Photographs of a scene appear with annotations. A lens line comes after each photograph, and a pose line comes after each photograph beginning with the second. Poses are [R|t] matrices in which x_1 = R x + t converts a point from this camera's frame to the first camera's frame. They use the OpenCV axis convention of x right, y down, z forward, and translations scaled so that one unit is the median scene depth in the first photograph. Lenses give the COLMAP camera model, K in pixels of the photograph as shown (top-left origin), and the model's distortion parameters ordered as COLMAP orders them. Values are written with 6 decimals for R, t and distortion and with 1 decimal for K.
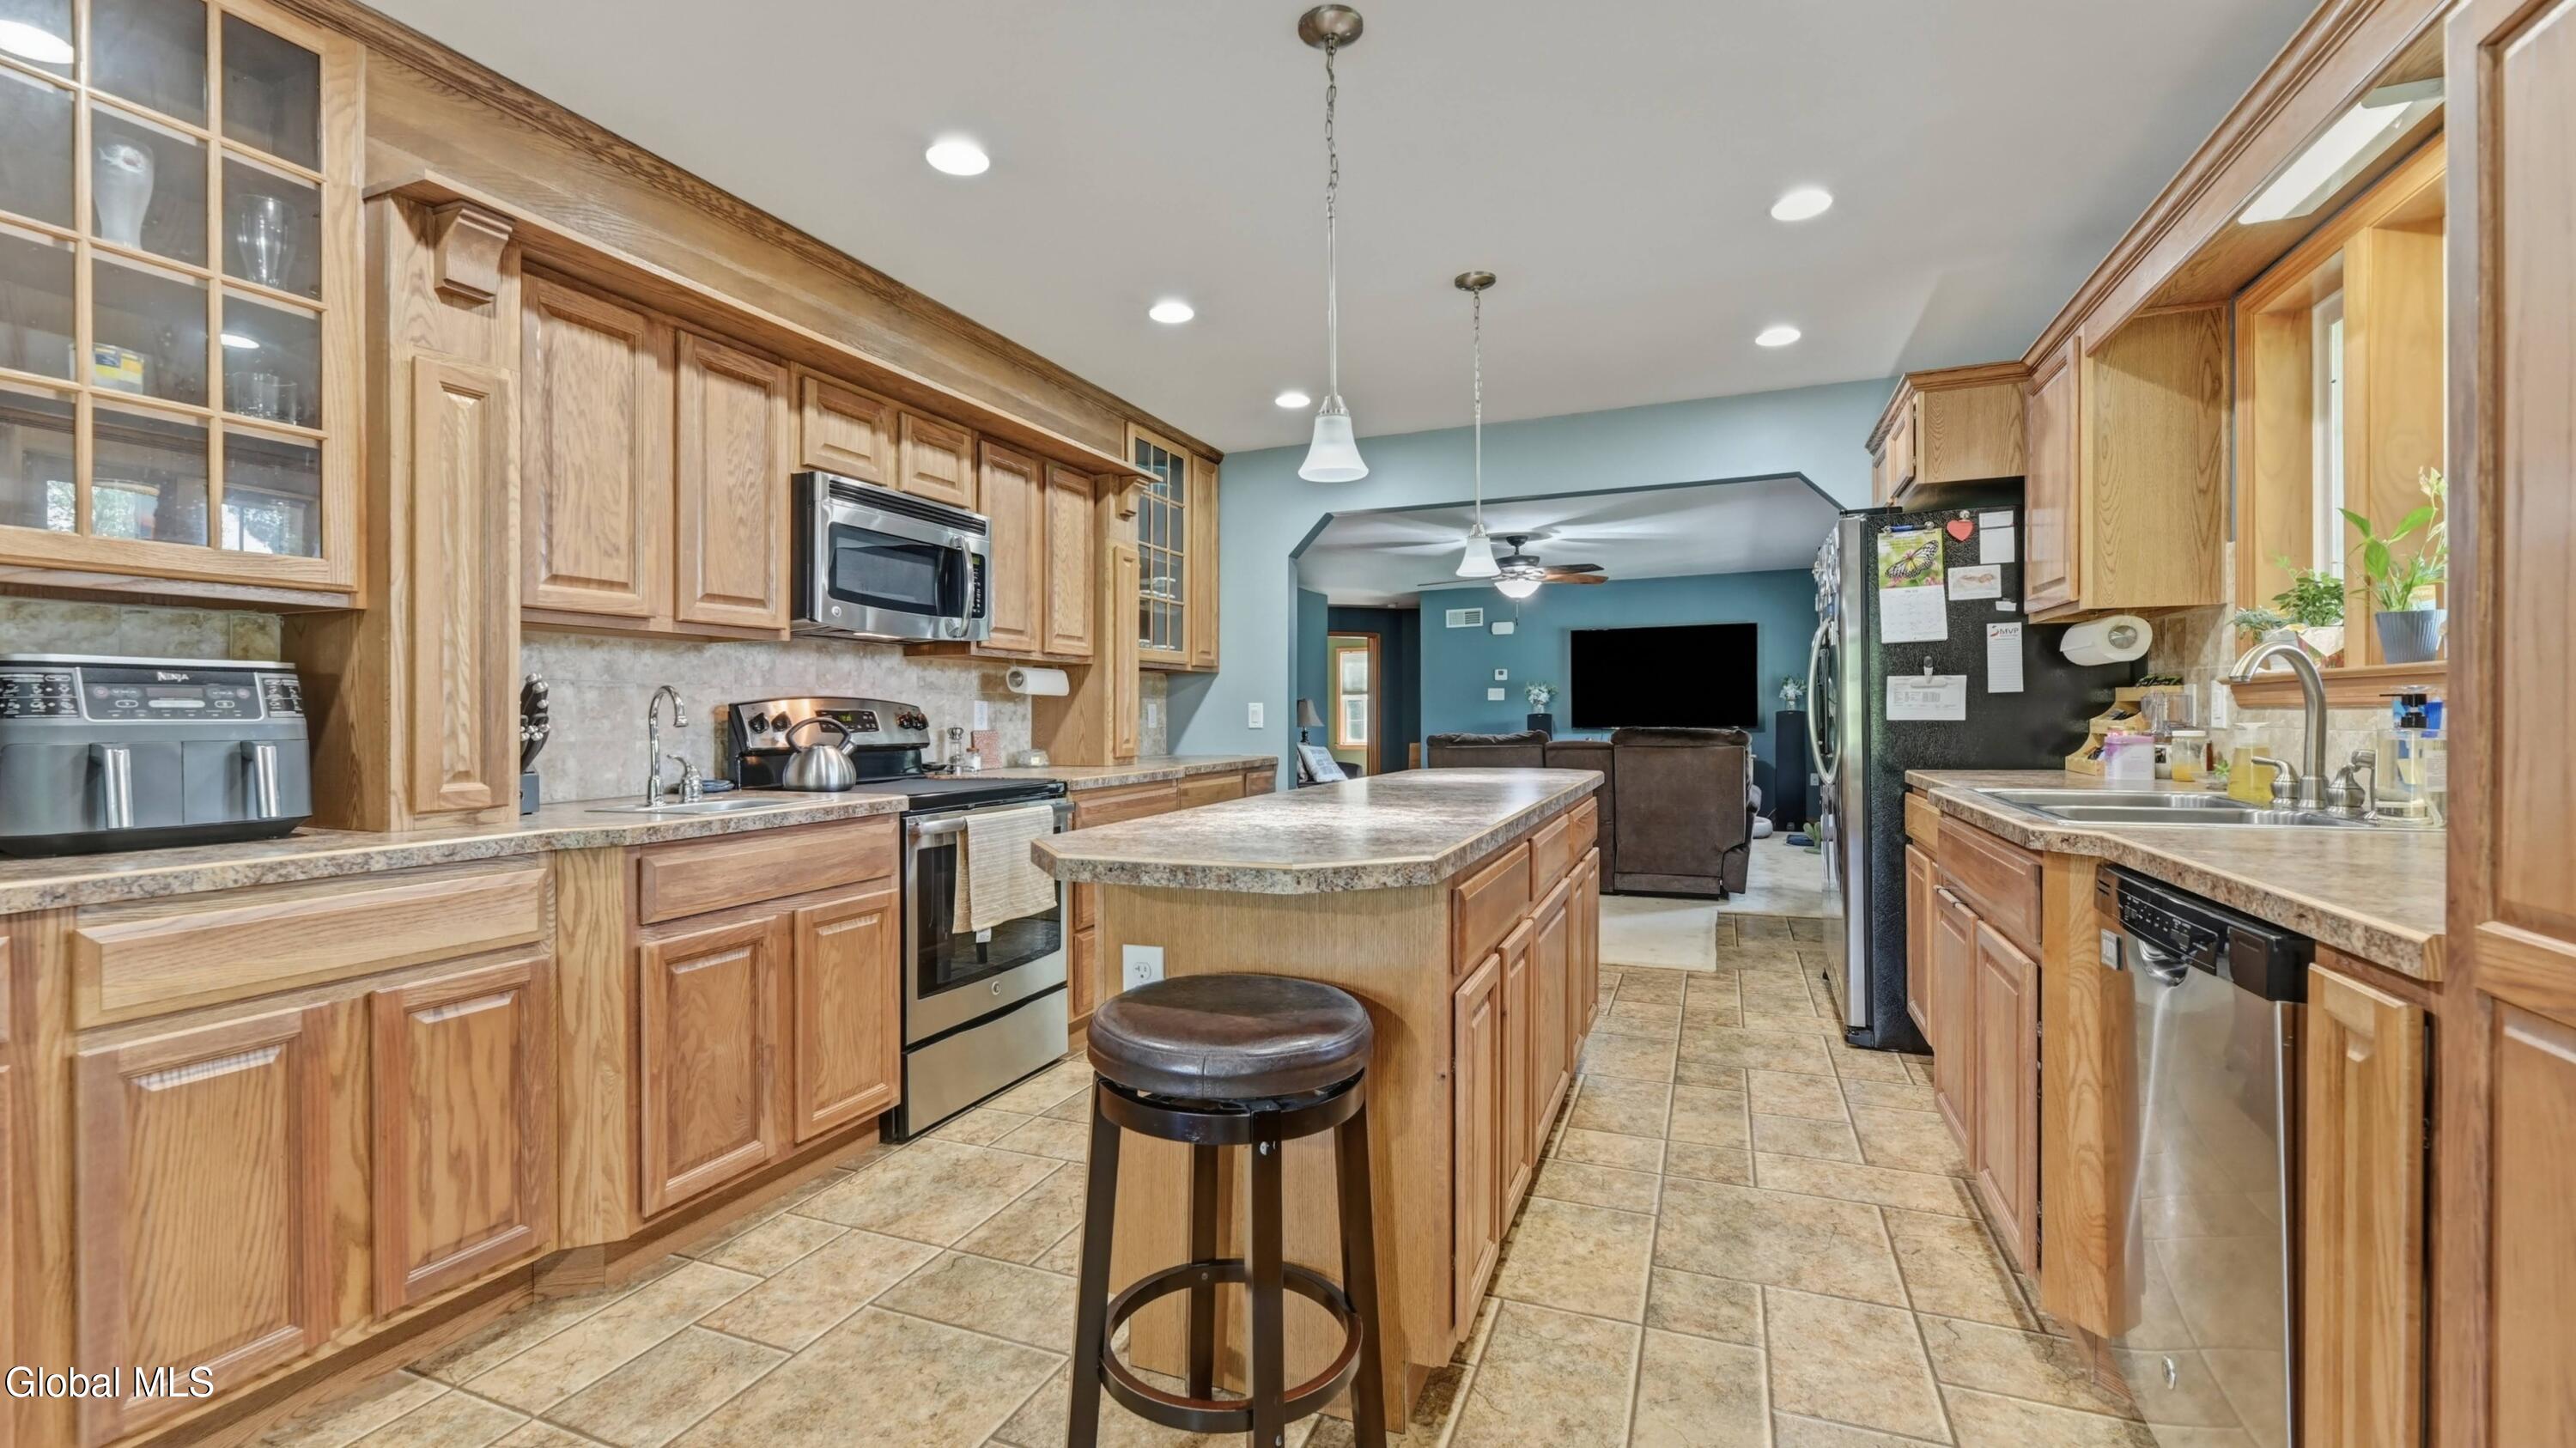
lens RADIAL K [[1070.8, 0, 1303.8], [0, 1070.8, 709.0], [0, 0, 1]] dist [-0.000276, 0.000018]
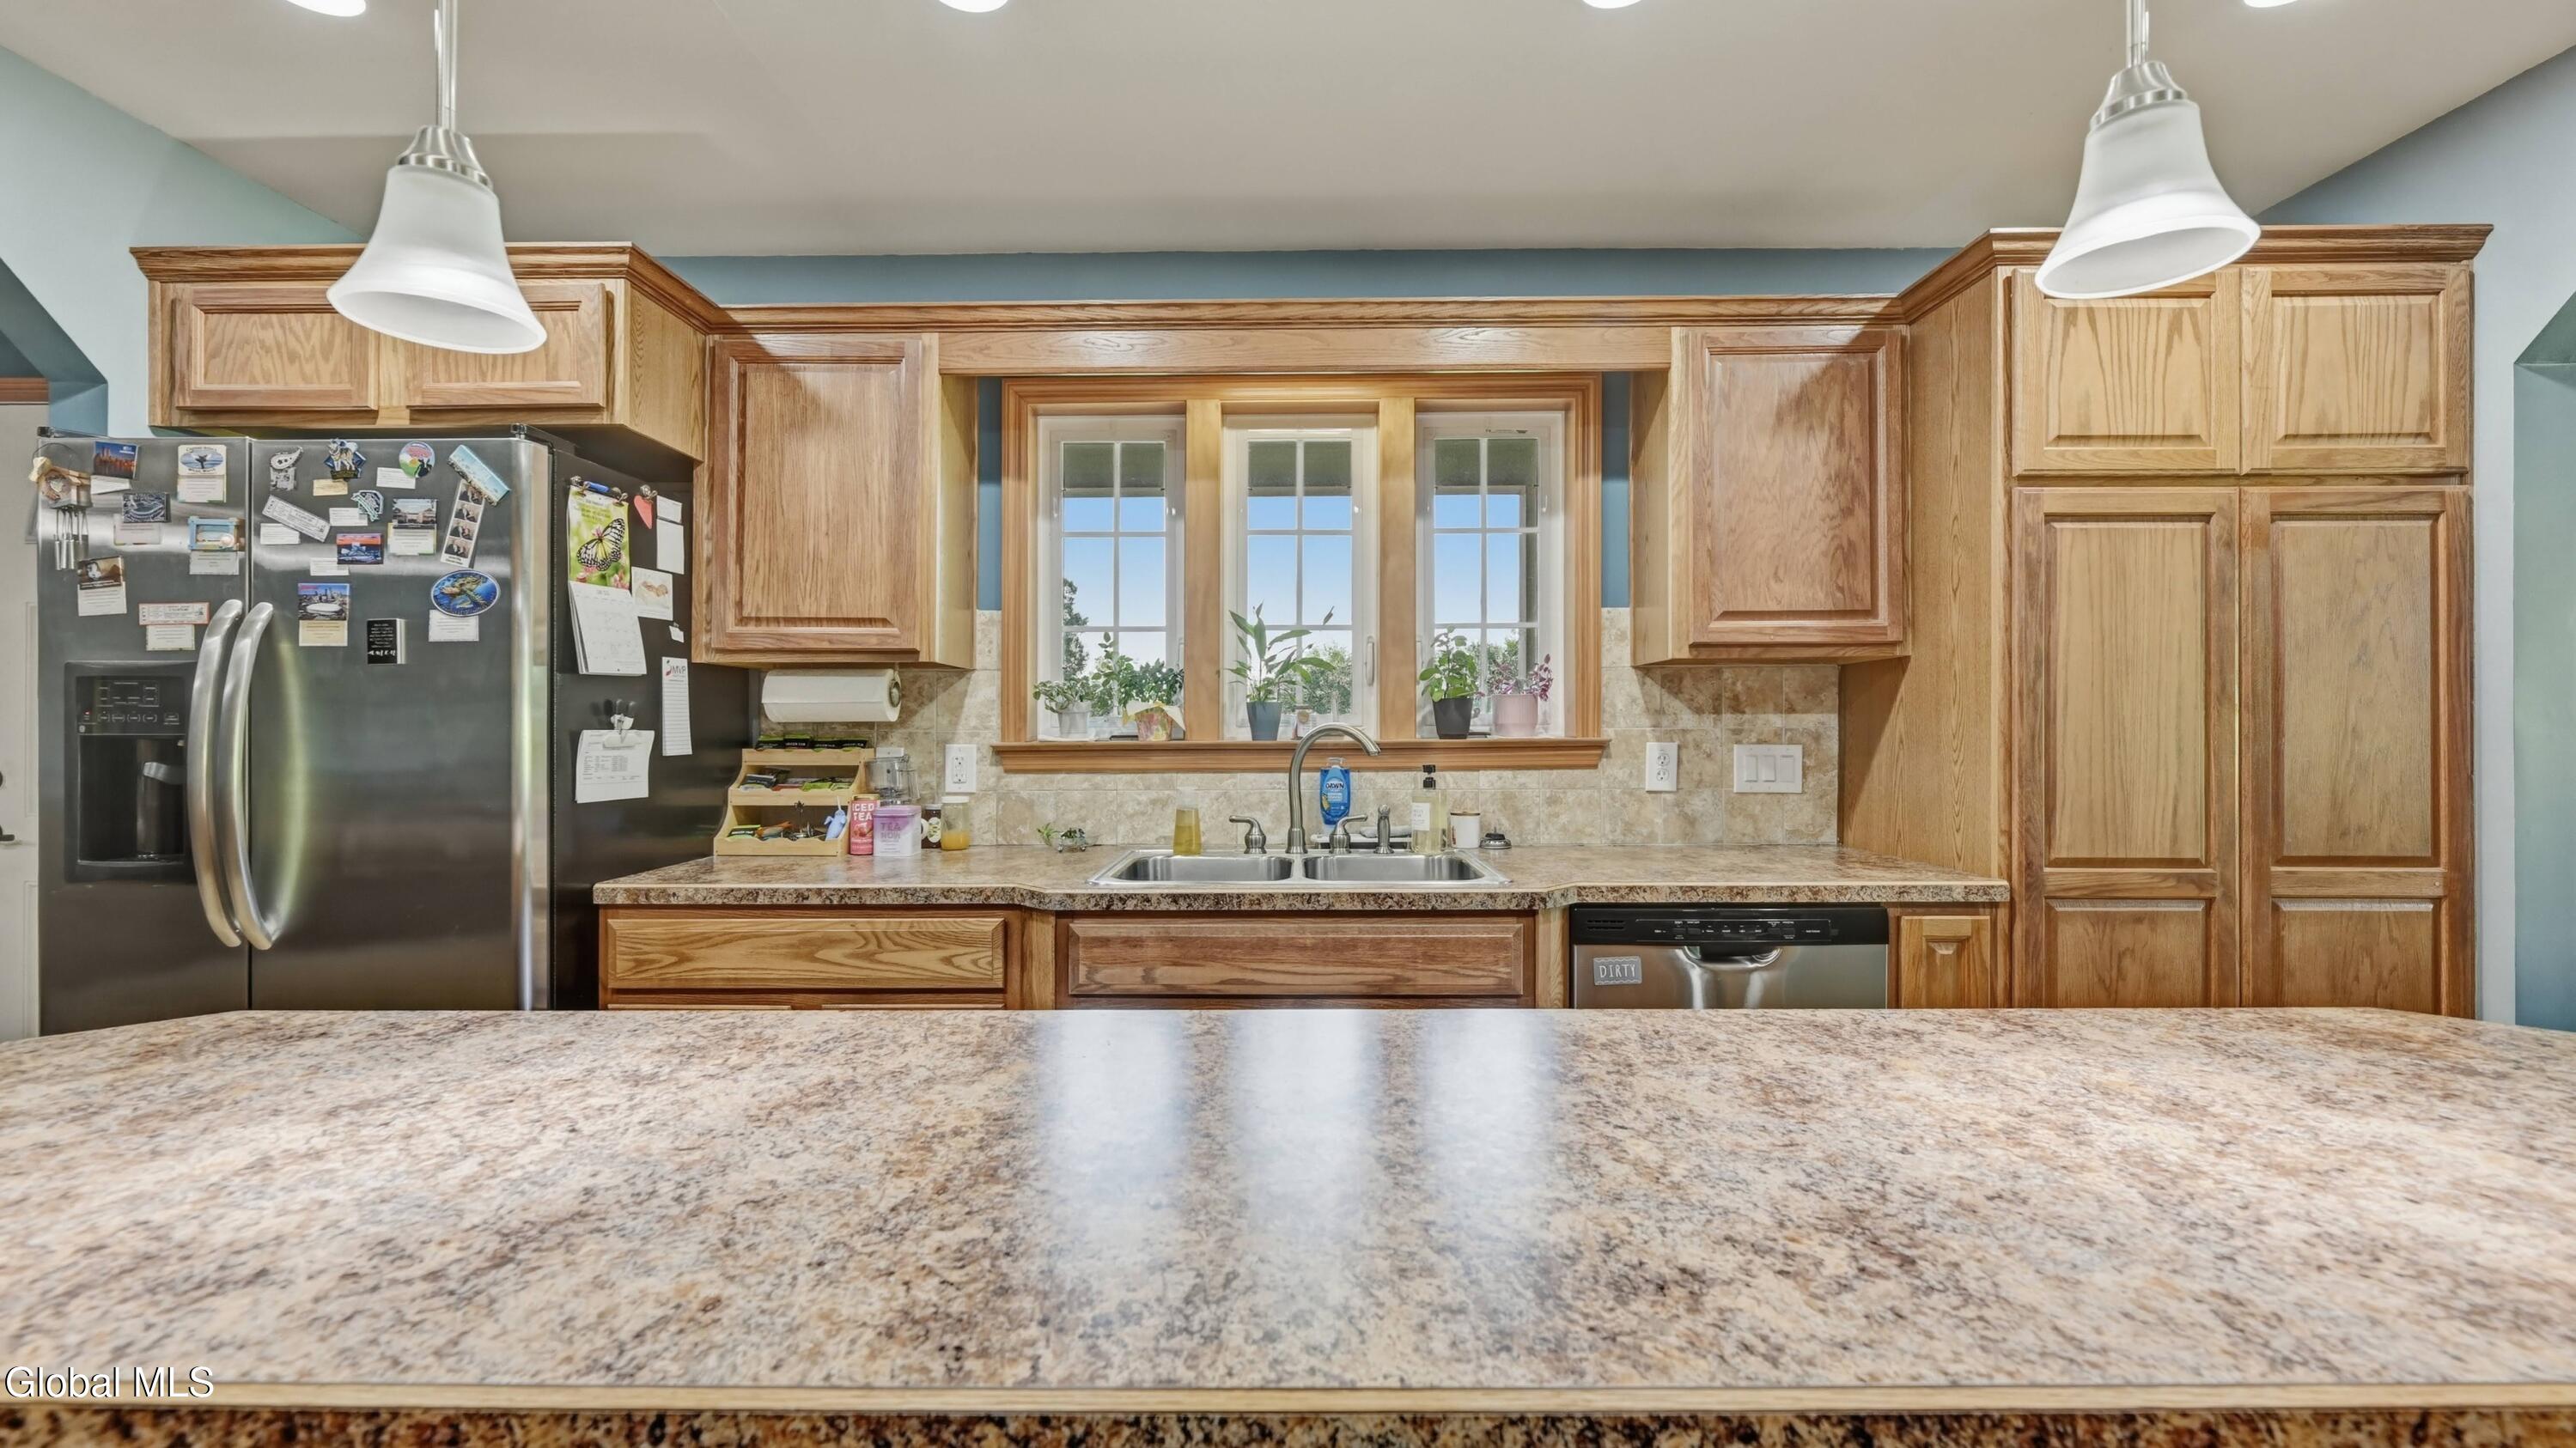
lens RADIAL K [[1070.6, 0, 1292.0], [0, 1070.6, 738.0], [0, 0, 1]] dist [-0.000276, 0.000018]
pose [[-0.360571, 0.005923, 0.932713, -0.154774], [0.000267, 0.999980, -0.006247, -0.022278], [-0.932732, -0.002003, -0.360566, 0.865749]]
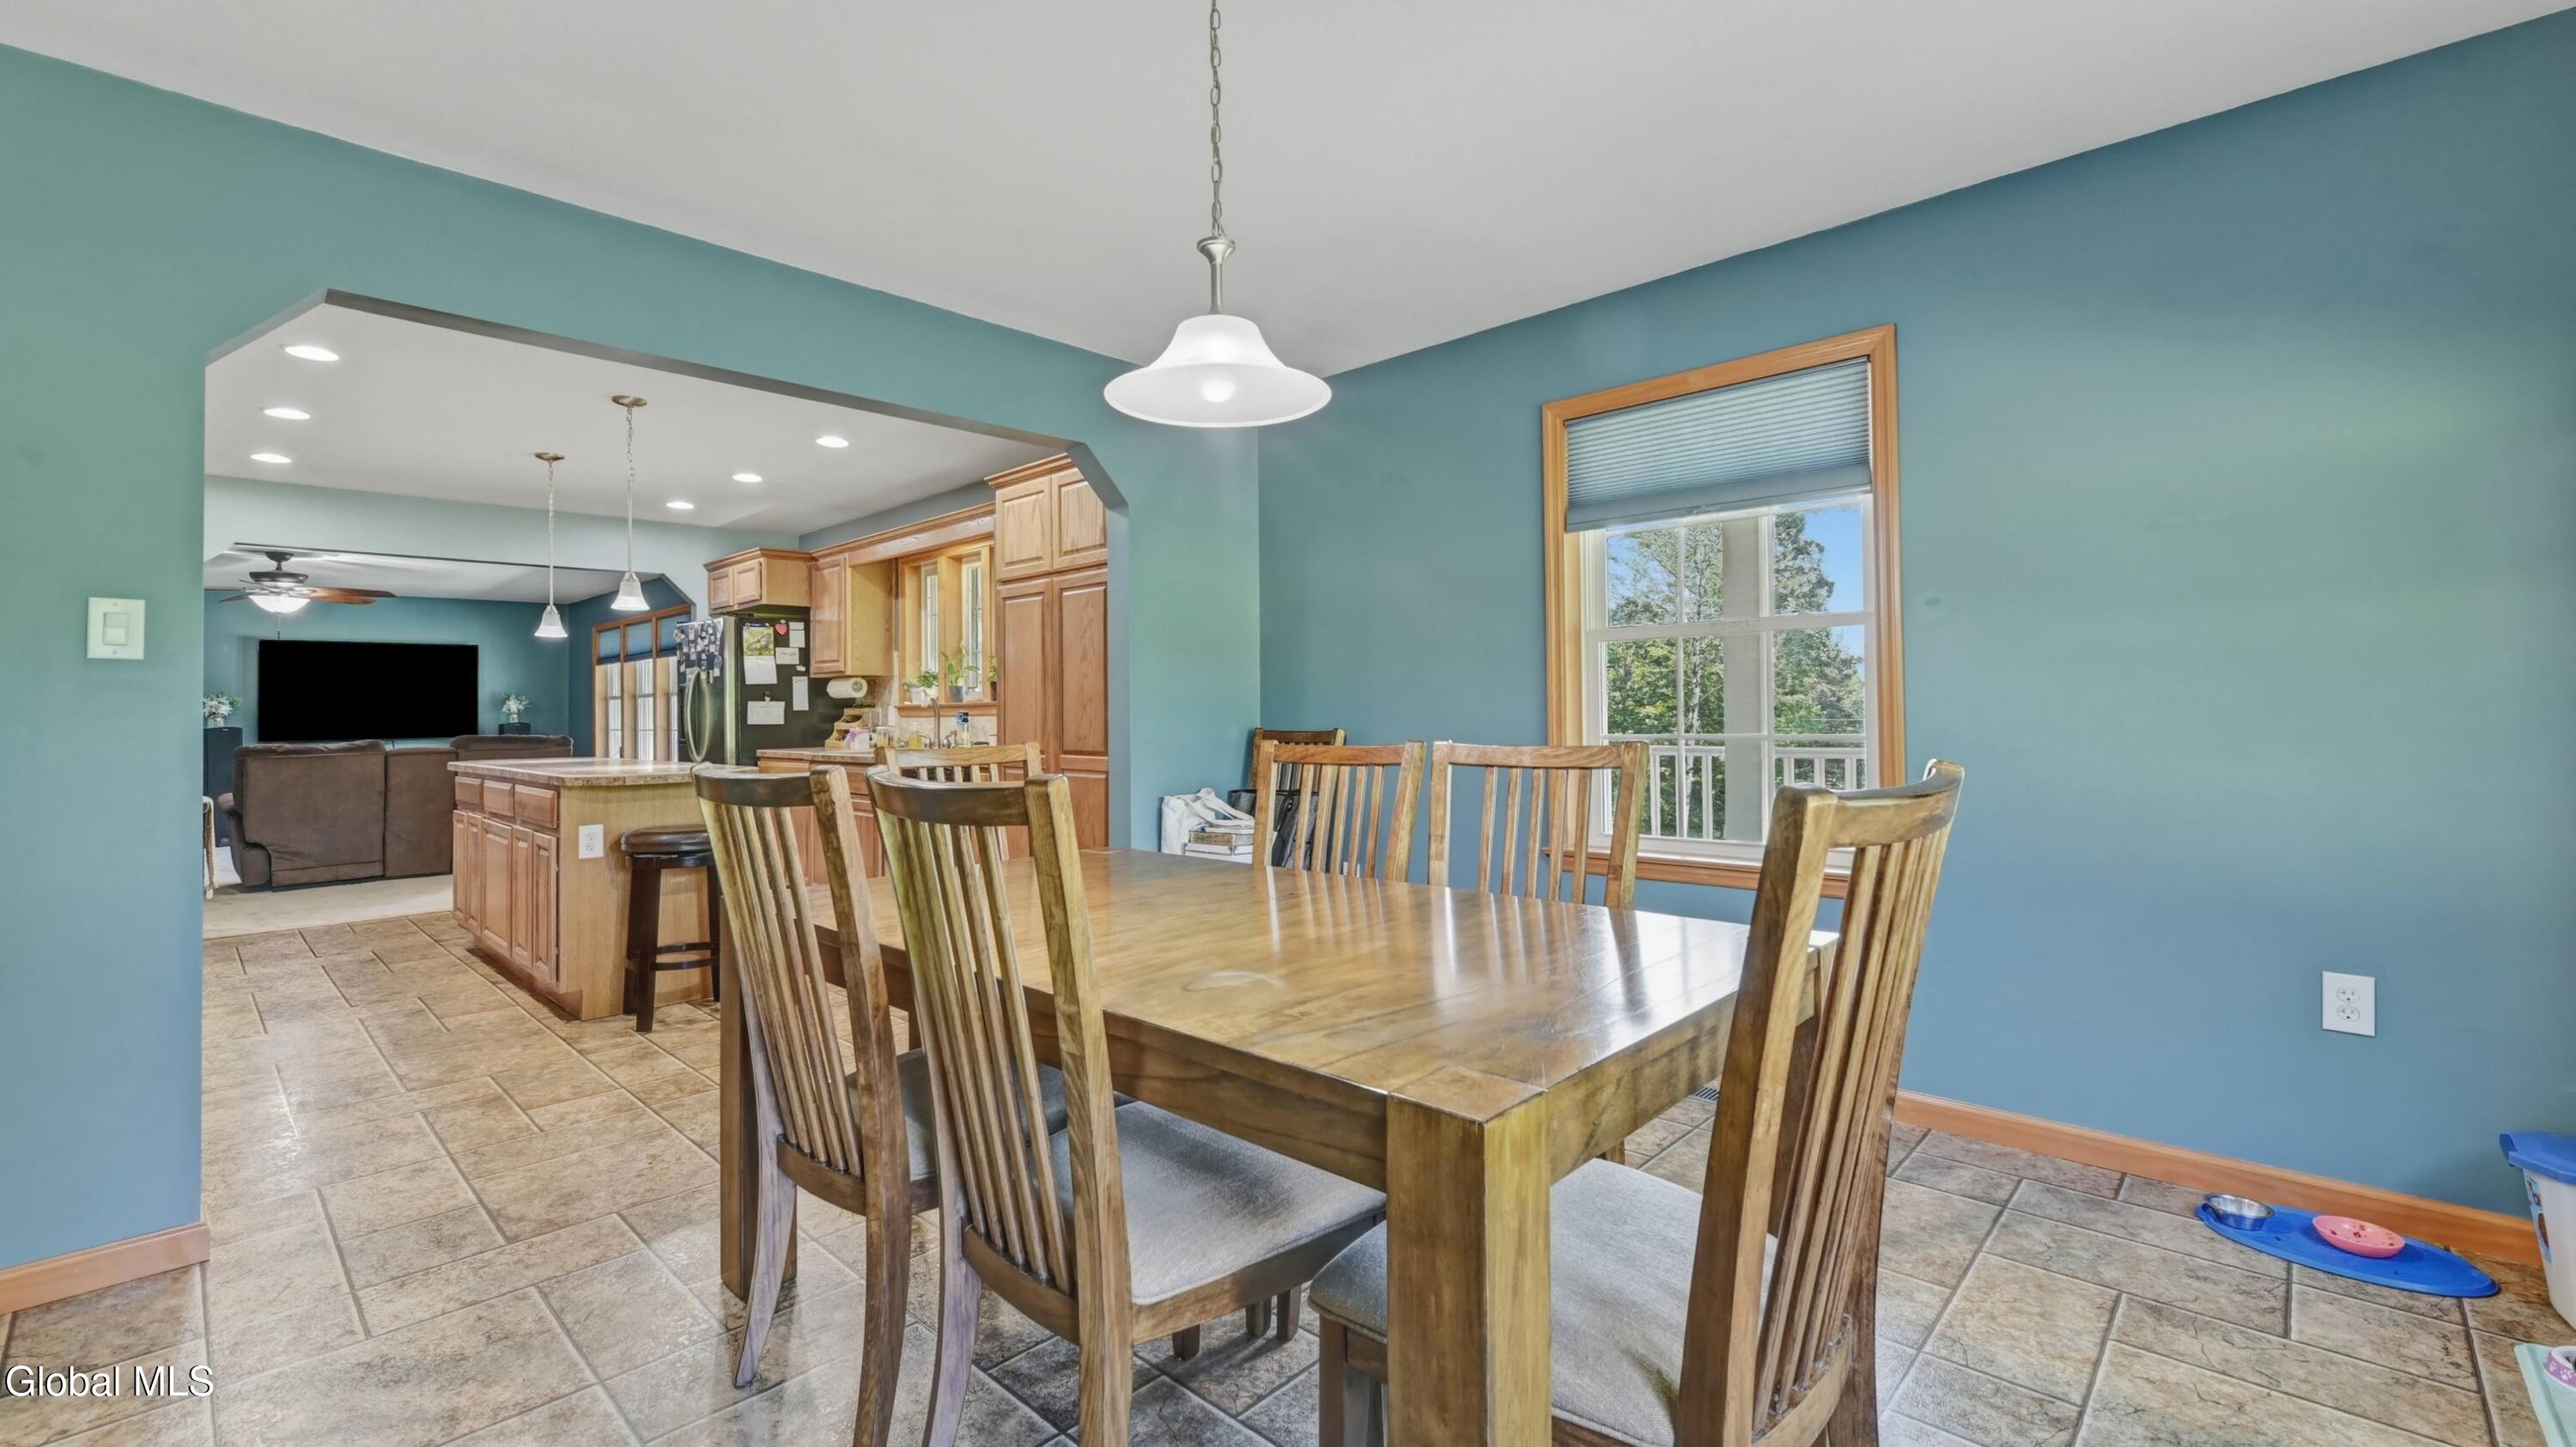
lens RADIAL K [[1070.8, 0, 1287.4], [0, 1070.8, 703.7], [0, 0, 1]] dist [-0.000276, 0.000018]
pose [[0.369844, 0.013410, 0.928997, -0.904118], [0.004245, 0.999861, -0.016123, 0.008824], [-0.929084, 0.009906, 0.369735, -0.626619]]
